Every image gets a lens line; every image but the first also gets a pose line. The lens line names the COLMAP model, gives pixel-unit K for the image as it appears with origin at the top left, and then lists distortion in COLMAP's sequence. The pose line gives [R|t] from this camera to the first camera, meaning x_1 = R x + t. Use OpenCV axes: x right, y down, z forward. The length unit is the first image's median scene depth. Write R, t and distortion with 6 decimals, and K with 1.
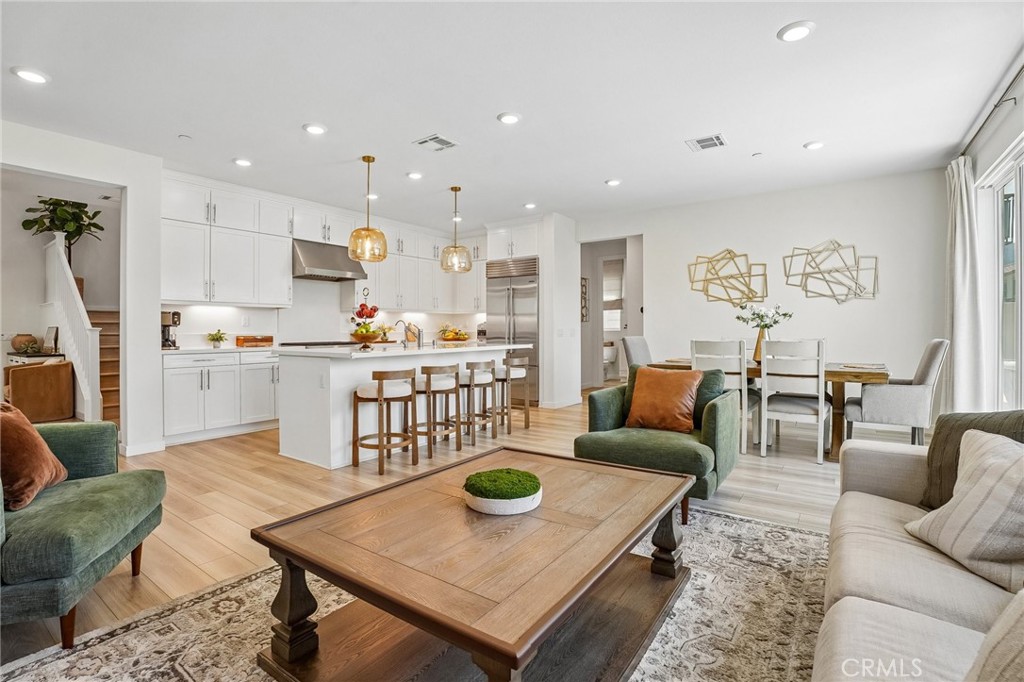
lens RADIAL K [[479.9, 0, 512.0], [0, 479.9, 341.0], [0, 0, 1]] dist [-0.078319, 0.026694]
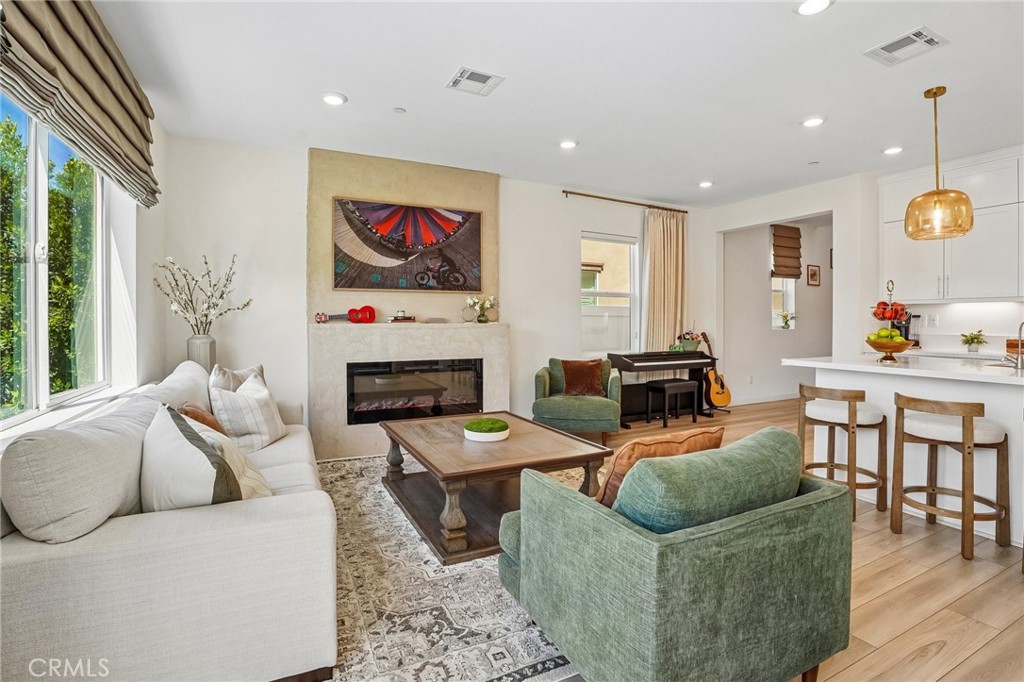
lens RADIAL K [[479.9, 0, 512.0], [0, 479.9, 341.0], [0, 0, 1]] dist [-0.078319, 0.026694]
pose [[-0.477185, 0.036025, -0.878064, 0.596819], [-0.013396, 0.998745, 0.048257, -0.040313], [0.878701, 0.034790, -0.476103, 0.779652]]
